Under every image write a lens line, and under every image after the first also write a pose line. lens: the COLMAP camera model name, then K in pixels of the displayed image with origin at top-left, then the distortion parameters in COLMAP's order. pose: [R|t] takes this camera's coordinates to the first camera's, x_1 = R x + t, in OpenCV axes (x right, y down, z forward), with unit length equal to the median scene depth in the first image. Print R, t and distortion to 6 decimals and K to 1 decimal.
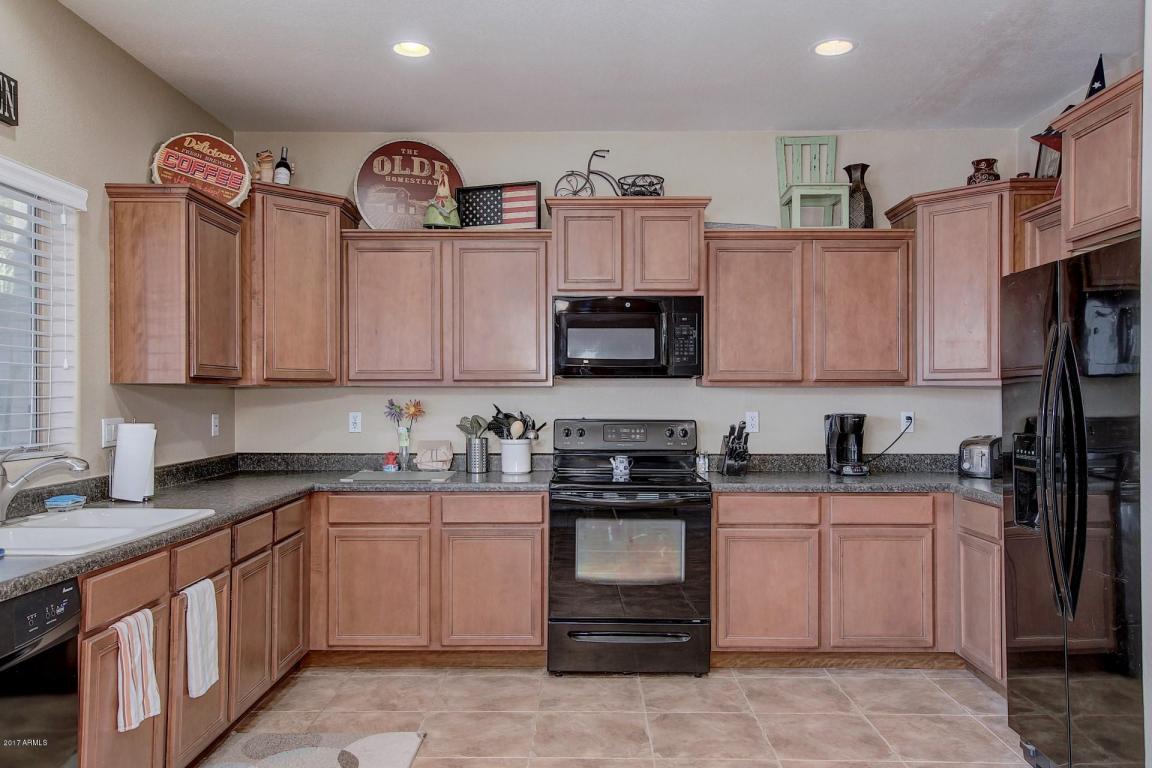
lens RADIAL K [[837.0, 0, 576.5], [0, 837.0, 393.7], [0, 0, 1]] dist [0.000809, 0.018560]
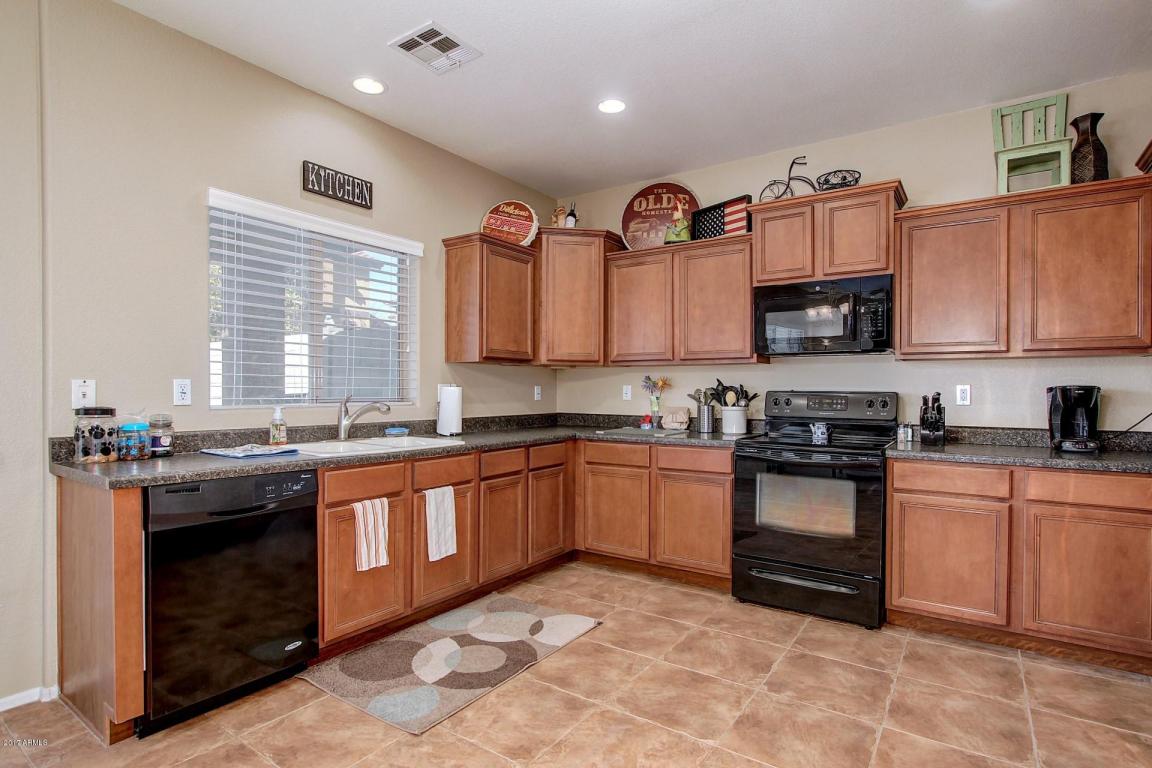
lens RADIAL K [[574.6, 0, 588.1], [0, 574.6, 391.2], [0, 0, 1]] dist [-0.025051, 0.004444]
pose [[0.834902, 0.004840, -0.550377, 0.230432], [-0.002814, 0.999986, 0.004525, 0.030394], [0.550391, -0.002229, 0.834904, 0.186000]]
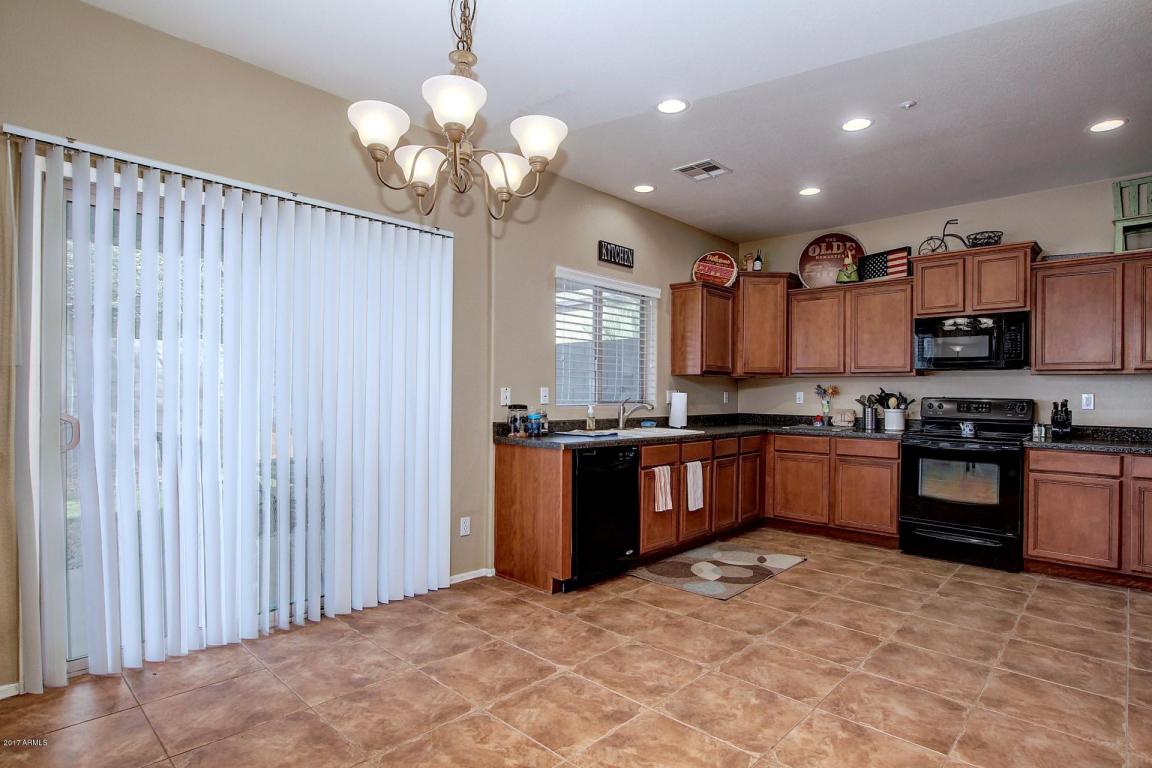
lens RADIAL K [[586.4, 0, 597.2], [0, 586.4, 391.1], [0, 0, 1]] dist [-0.021465, 0.002537]
pose [[0.745008, 0.007288, -0.667015, 0.265446], [-0.009534, 0.999955, 0.000278, 0.026510], [0.666987, 0.006152, 0.745044, -0.224501]]
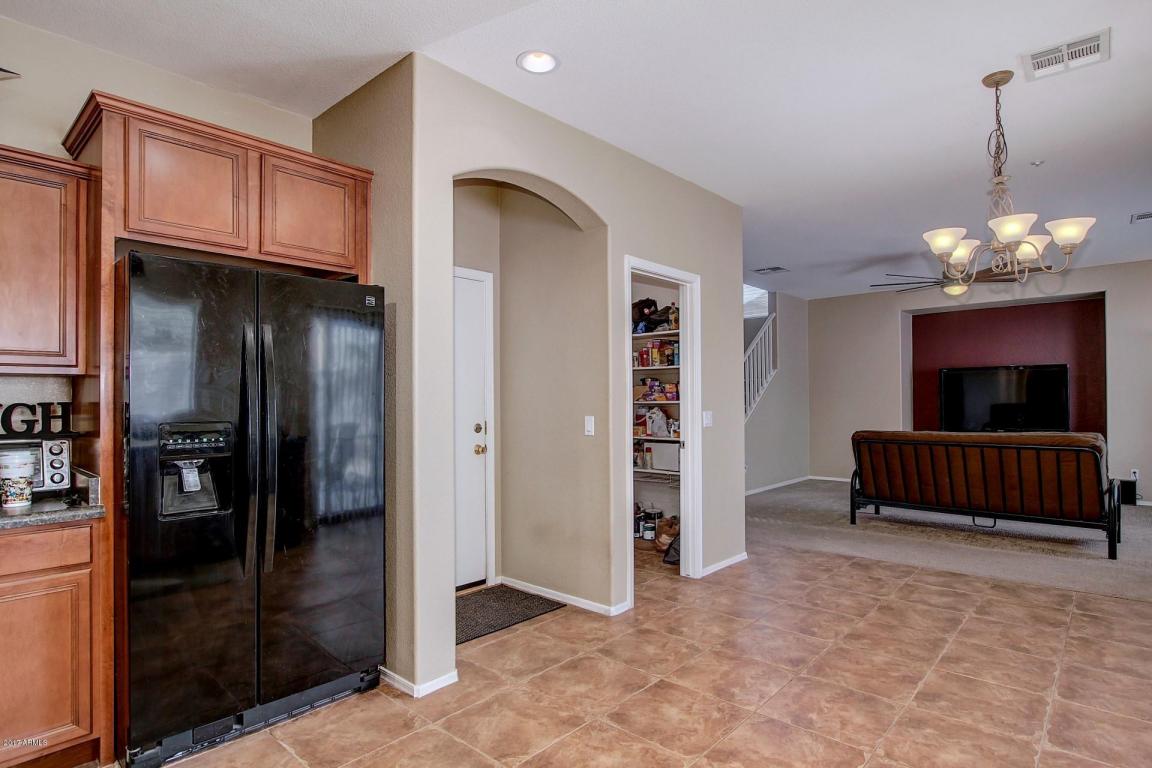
lens RADIAL K [[615.3, 0, 580.1], [0, 615.3, 385.0], [0, 0, 1]] dist [-0.024637, -0.000311]
pose [[-0.751654, 0.016228, 0.659358, -0.200251], [0.000163, 0.999702, -0.024418, 0.015200], [-0.659558, -0.018246, -0.751432, 0.853634]]
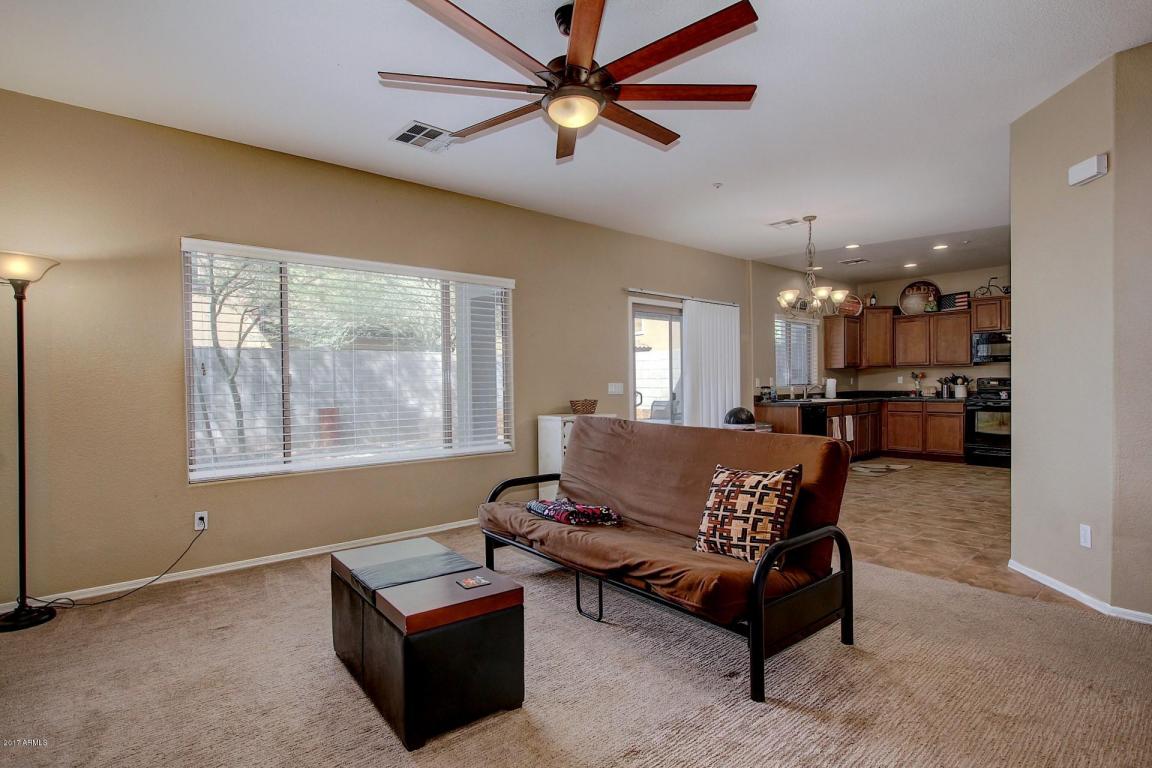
lens RADIAL K [[574.6, 0, 589.7], [0, 574.6, 393.0], [0, 0, 1]] dist [-0.025051, 0.004444]
pose [[0.671047, 0.005252, -0.741396, 0.533138], [0.014843, 0.999679, 0.020516, 0.024573], [0.741266, -0.024772, 0.670754, -1.249509]]
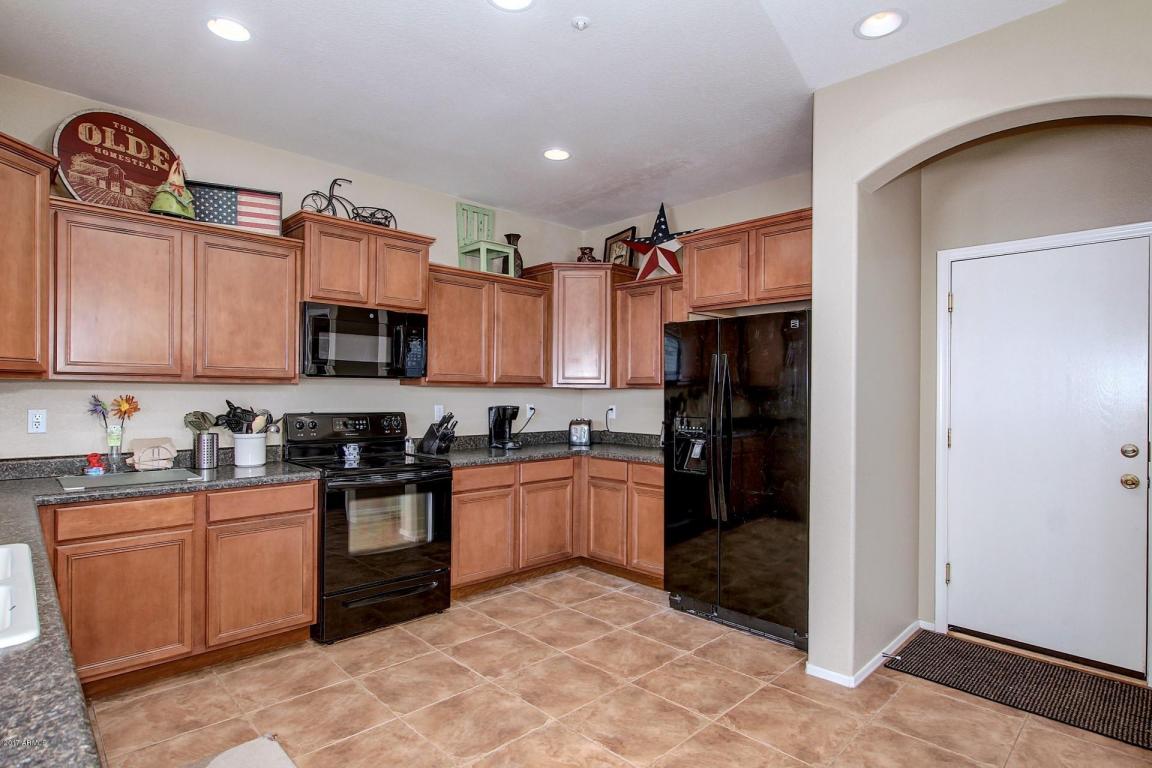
lens RADIAL K [[586.4, 0, 572.8], [0, 586.4, 394.7], [0, 0, 1]] dist [-0.021465, 0.002537]
pose [[0.713803, 0.003639, 0.700337, -0.317867], [-0.008635, 0.999956, 0.003606, -0.000106], [-0.700293, -0.008621, 0.713803, 0.211324]]
